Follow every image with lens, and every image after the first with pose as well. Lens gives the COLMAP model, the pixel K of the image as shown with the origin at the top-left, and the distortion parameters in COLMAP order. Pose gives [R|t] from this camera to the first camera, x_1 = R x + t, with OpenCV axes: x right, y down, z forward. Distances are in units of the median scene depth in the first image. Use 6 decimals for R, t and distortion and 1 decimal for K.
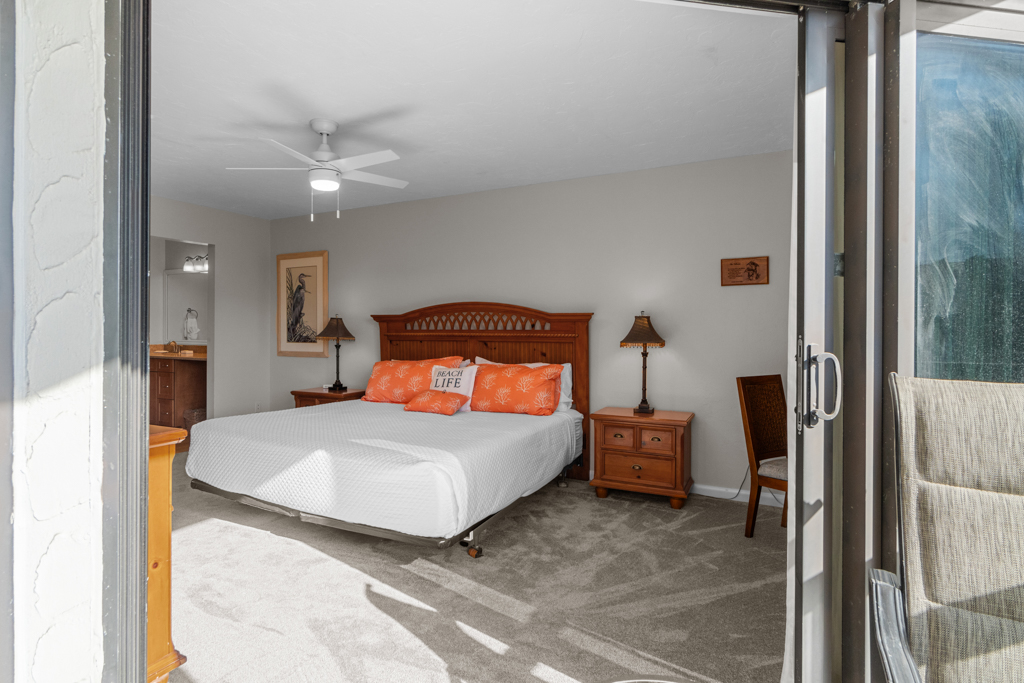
lens RADIAL K [[518.7, 0, 510.1], [0, 518.7, 341.6], [0, 0, 1]] dist [0.004106, 0.000127]
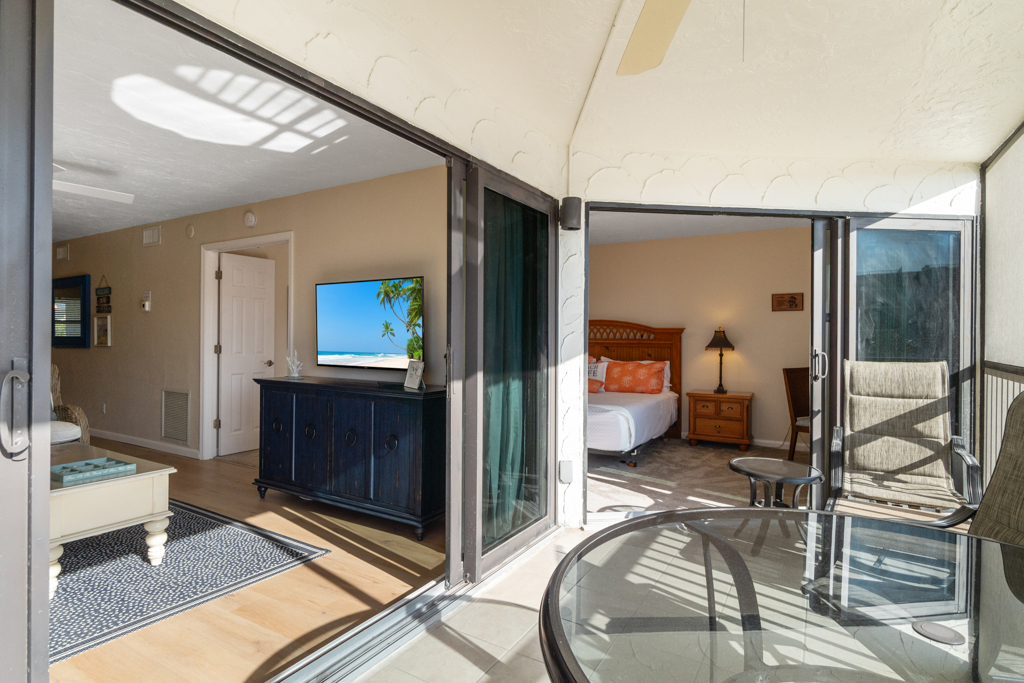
lens RADIAL K [[518.7, 0, 516.1], [0, 518.7, 343.7], [0, 0, 1]] dist [0.004106, 0.000127]
pose [[0.998687, 0.002945, -0.051134, -0.295314], [-0.003090, 0.999991, -0.002744, -0.003266], [0.051126, 0.002898, 0.998688, -0.628868]]
